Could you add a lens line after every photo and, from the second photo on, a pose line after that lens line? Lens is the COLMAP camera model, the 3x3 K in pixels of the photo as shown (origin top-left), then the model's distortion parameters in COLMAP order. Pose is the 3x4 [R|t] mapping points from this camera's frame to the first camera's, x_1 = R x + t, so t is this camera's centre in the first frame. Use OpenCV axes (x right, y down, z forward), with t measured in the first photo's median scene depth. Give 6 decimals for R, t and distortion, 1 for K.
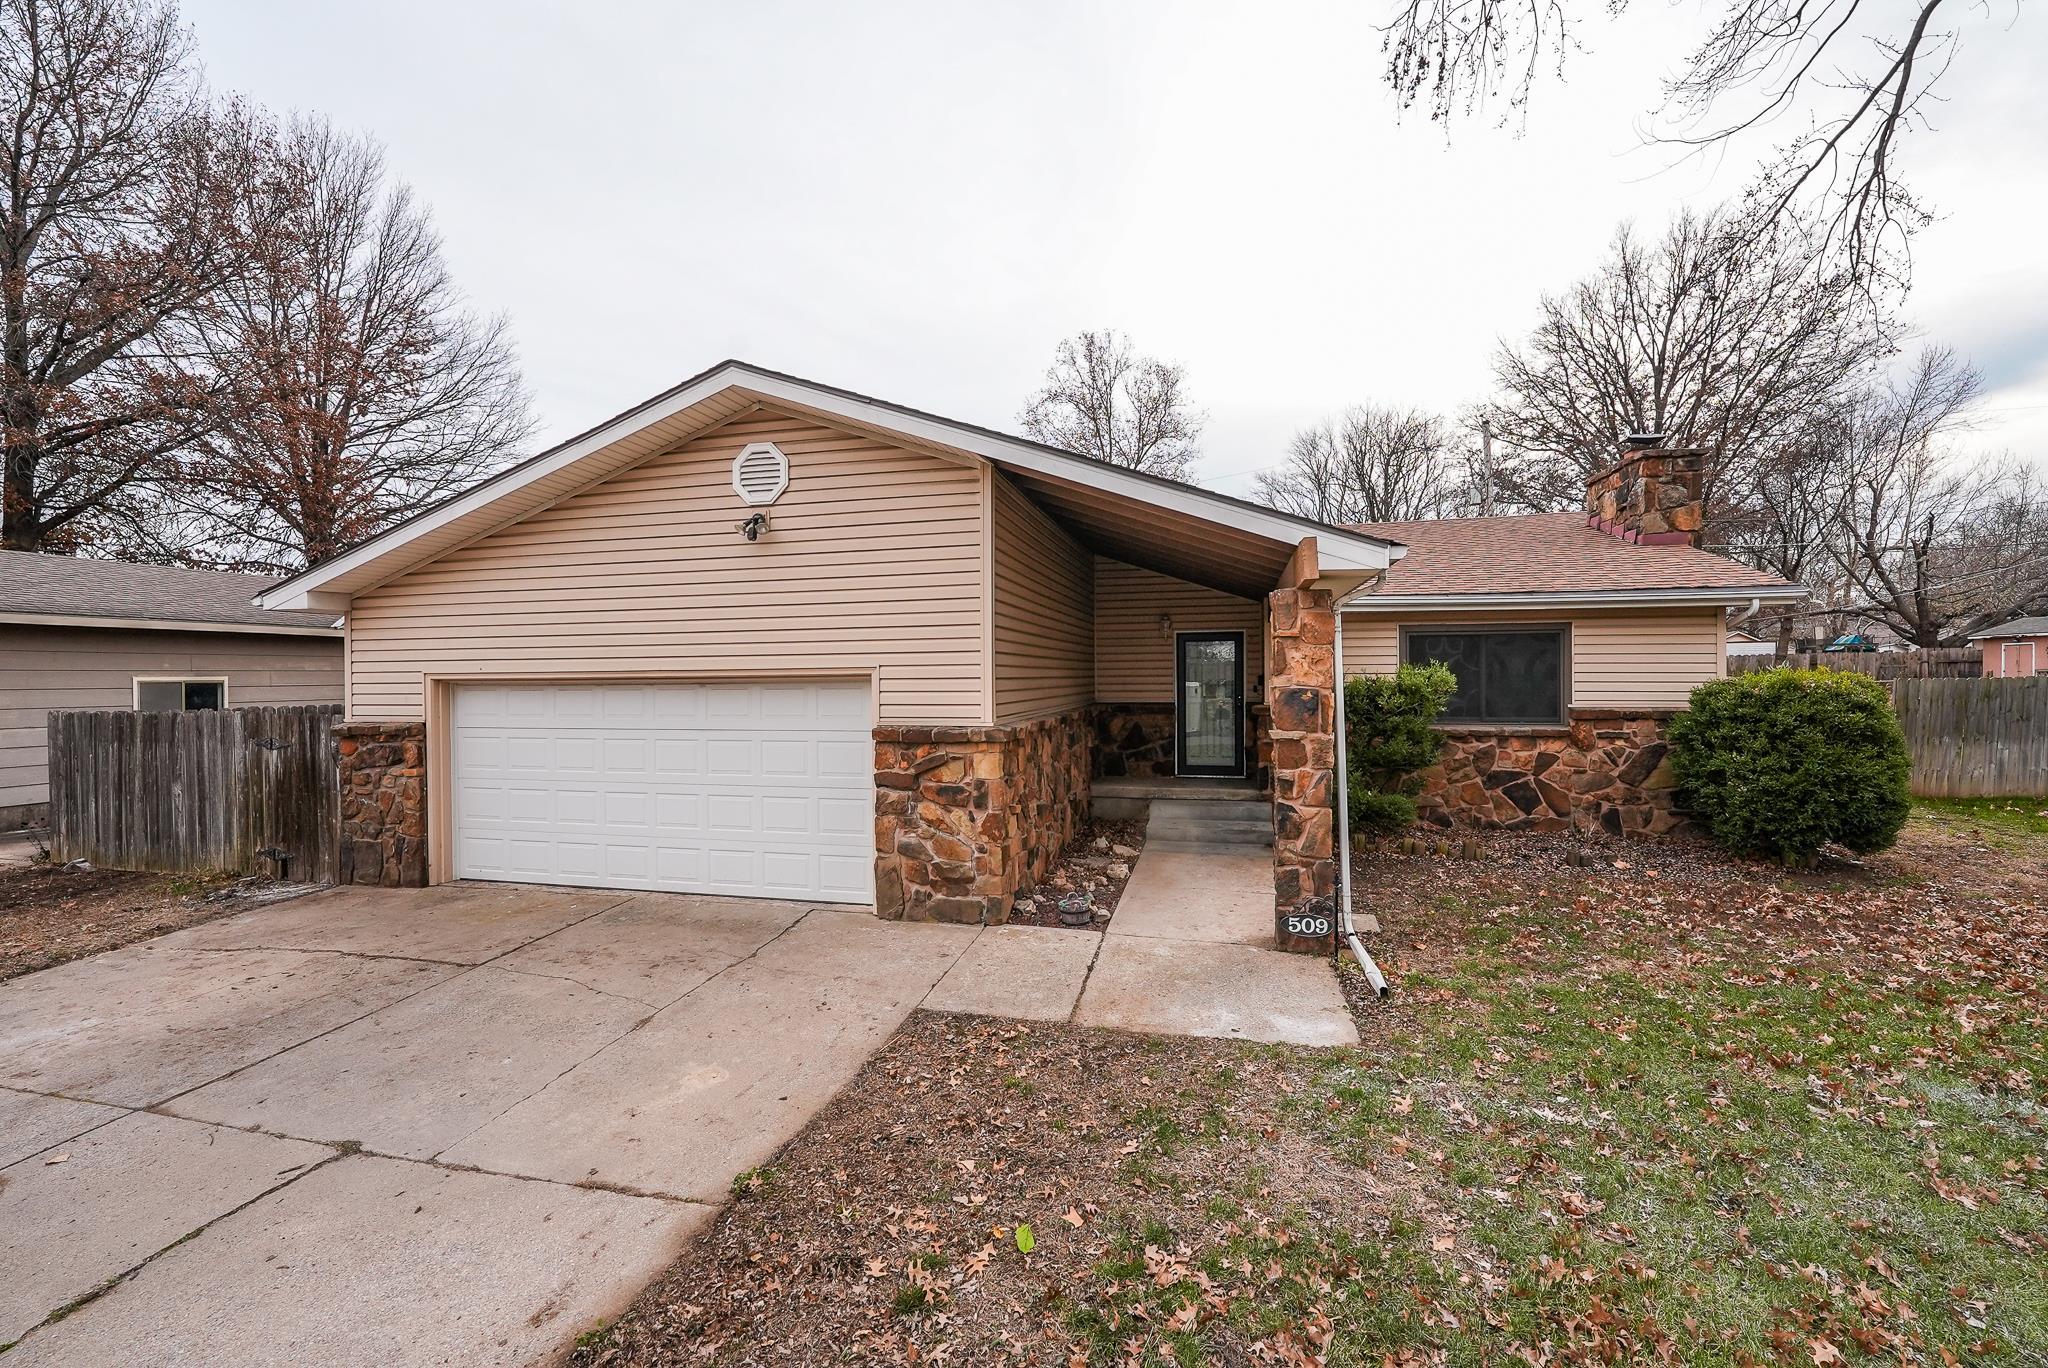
lens RADIAL K [[833.4, 0, 1020.6], [0, 833.4, 679.3], [0, 0, 1]] dist [-0.005344, -0.002420]
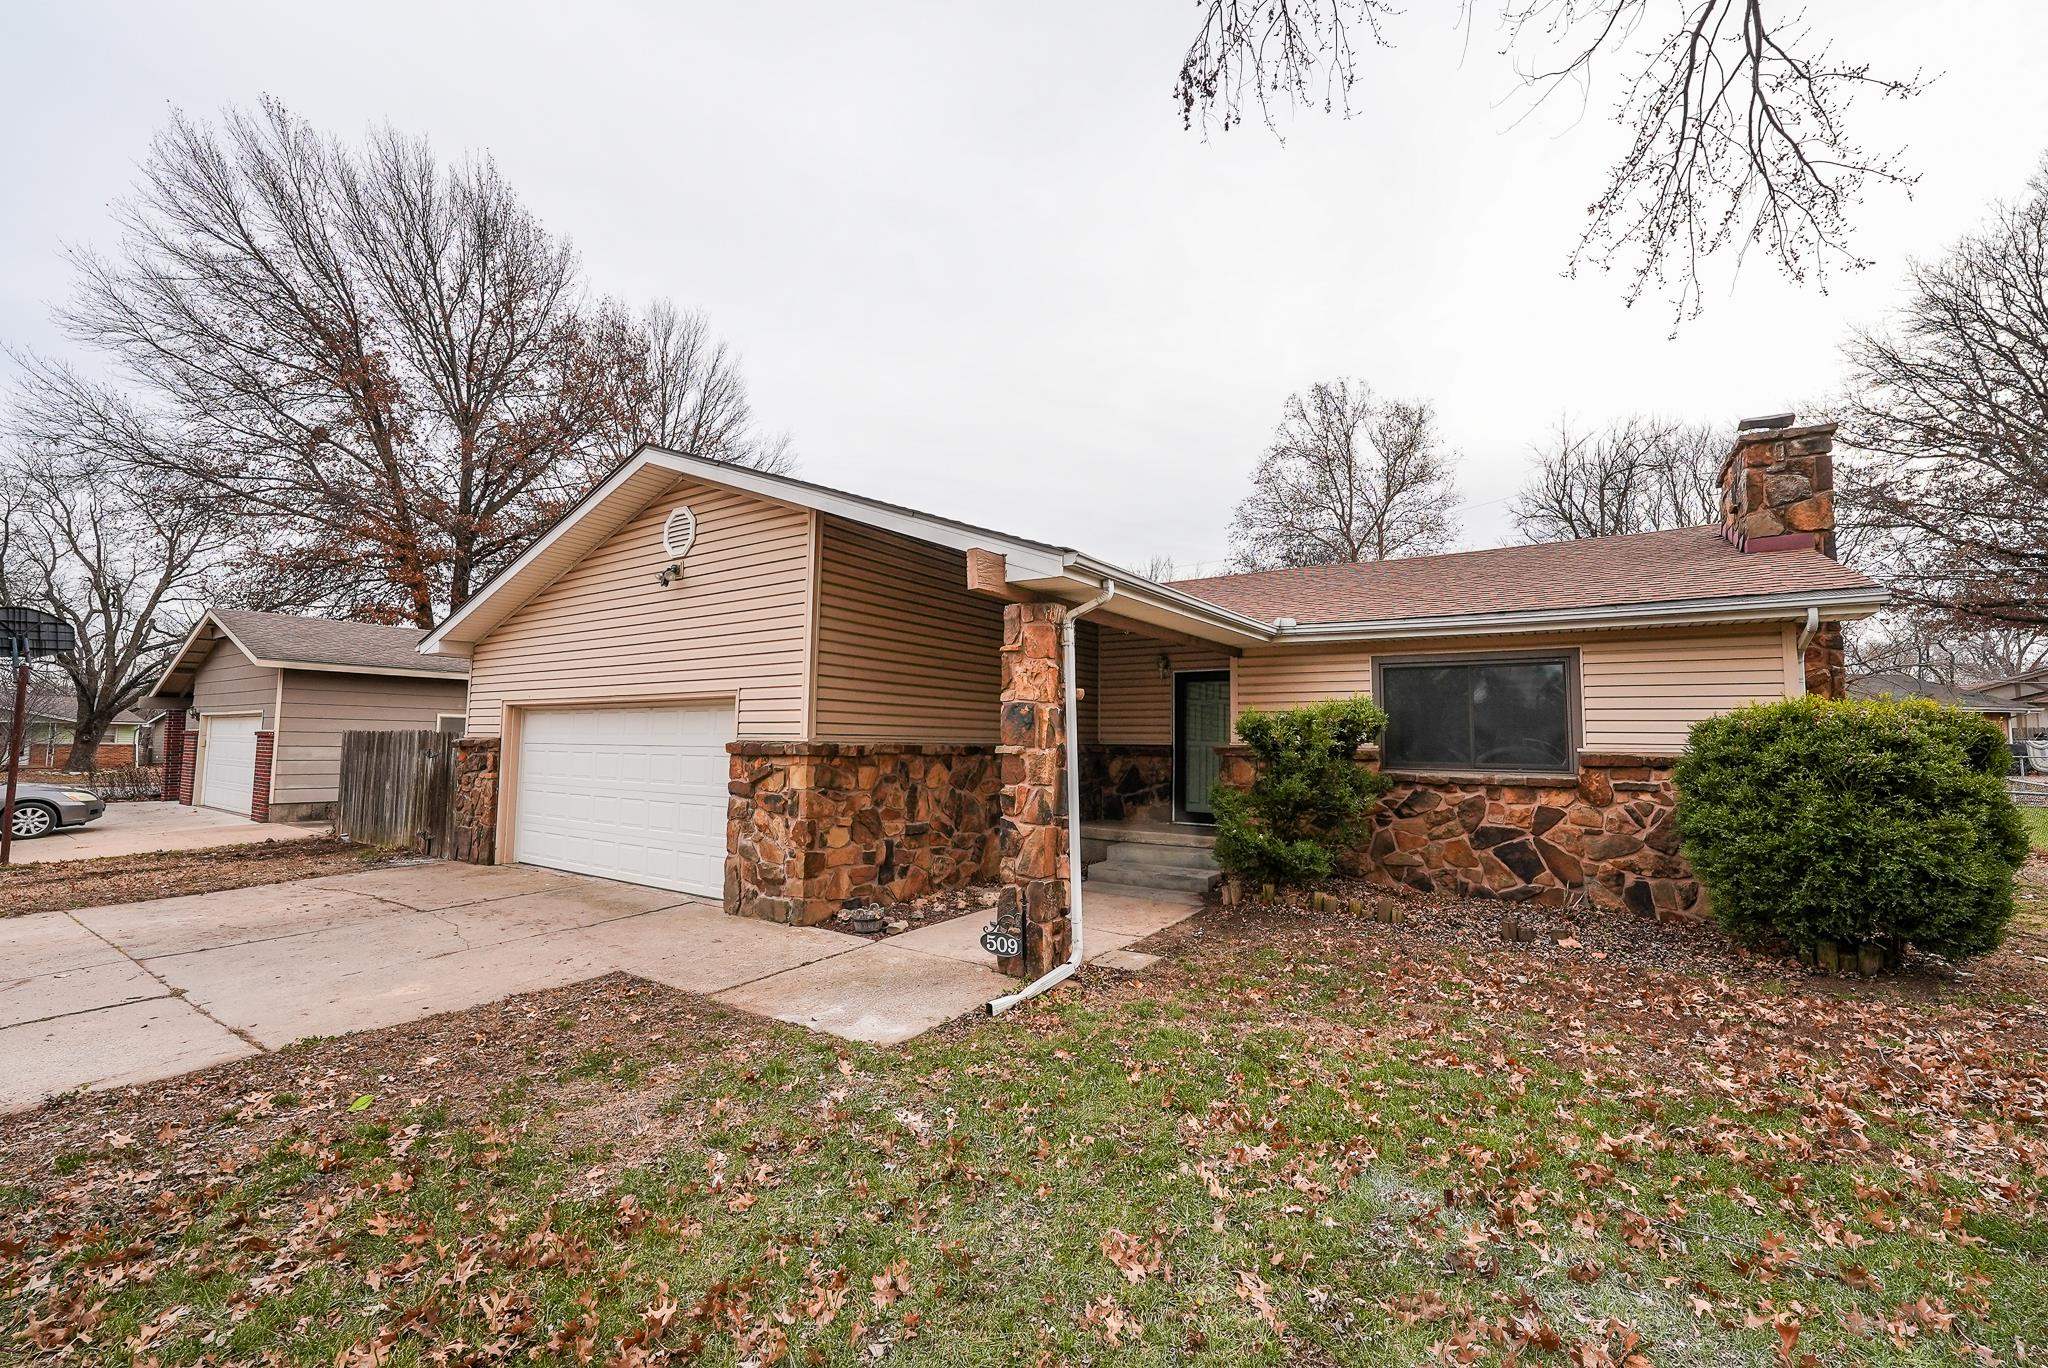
lens RADIAL K [[833.4, 0, 1021.3], [0, 833.4, 674.8], [0, 0, 1]] dist [-0.005344, -0.002420]
pose [[0.936097, -0.009880, -0.351603, 0.508168], [-0.021513, 0.996126, -0.085268, 0.046208], [0.351083, 0.087383, 0.932258, 0.054045]]
